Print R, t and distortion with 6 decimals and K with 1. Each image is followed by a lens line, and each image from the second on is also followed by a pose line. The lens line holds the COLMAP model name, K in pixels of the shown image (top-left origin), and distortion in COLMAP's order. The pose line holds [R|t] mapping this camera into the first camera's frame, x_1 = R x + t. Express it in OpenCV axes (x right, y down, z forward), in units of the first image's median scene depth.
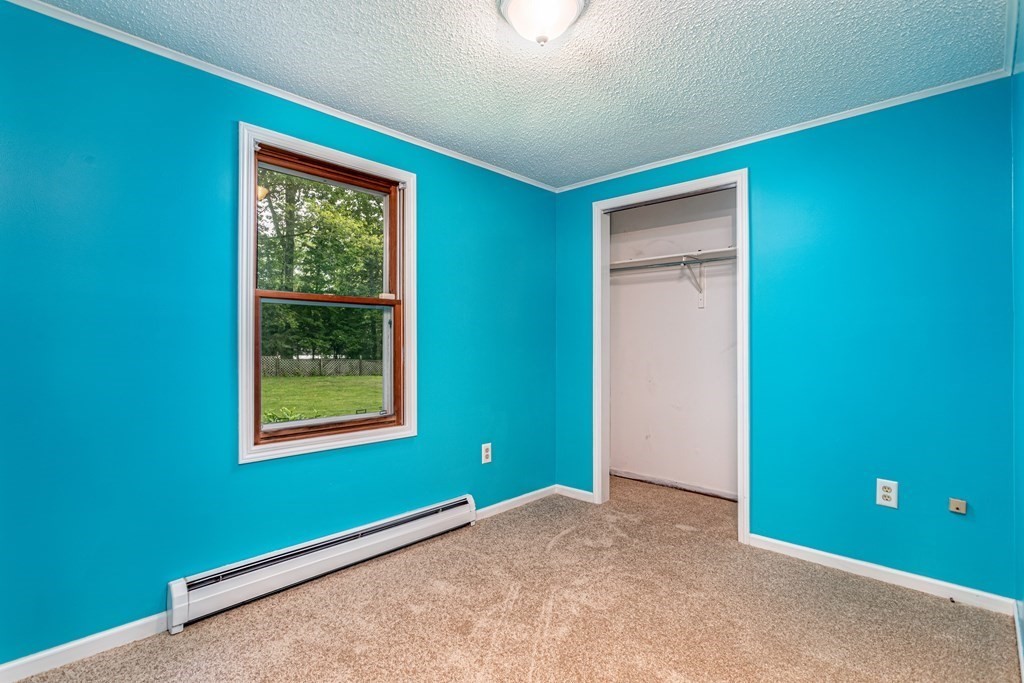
lens RADIAL K [[495.6, 0, 503.0], [0, 495.6, 341.6], [0, 0, 1]] dist [0.000229, 0.000896]
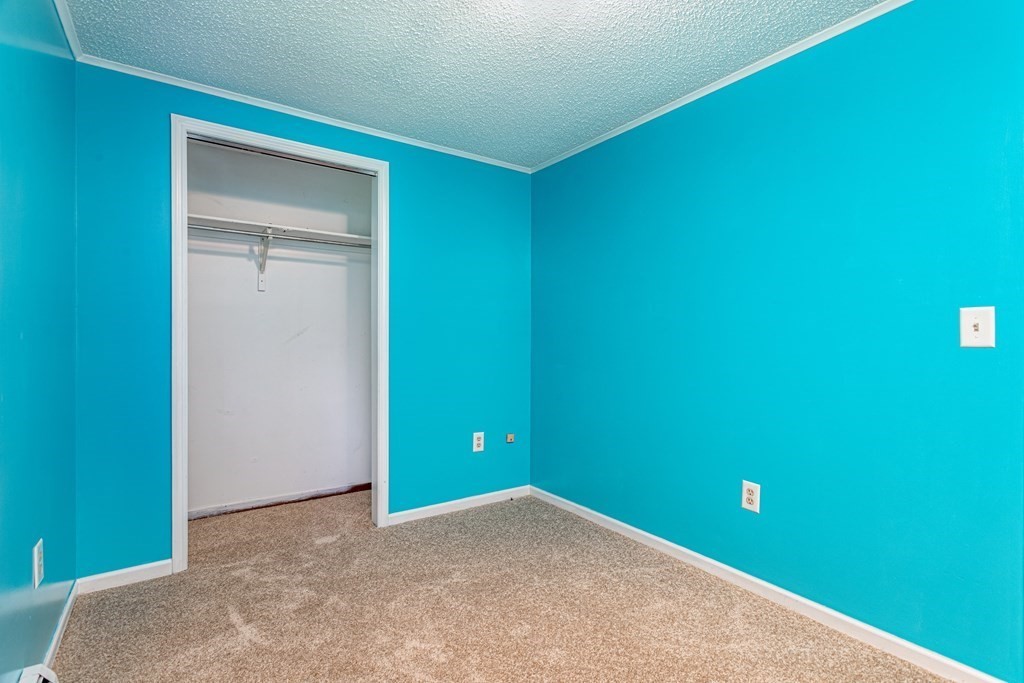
lens RADIAL K [[495.6, 0, 503.0], [0, 495.6, 341.6], [0, 0, 1]] dist [0.000229, 0.000896]
pose [[0.201499, -0.012821, 0.979405, -0.426081], [-0.006540, 0.999874, 0.014435, 0.005476], [-0.979467, -0.009314, 0.201390, 0.503386]]
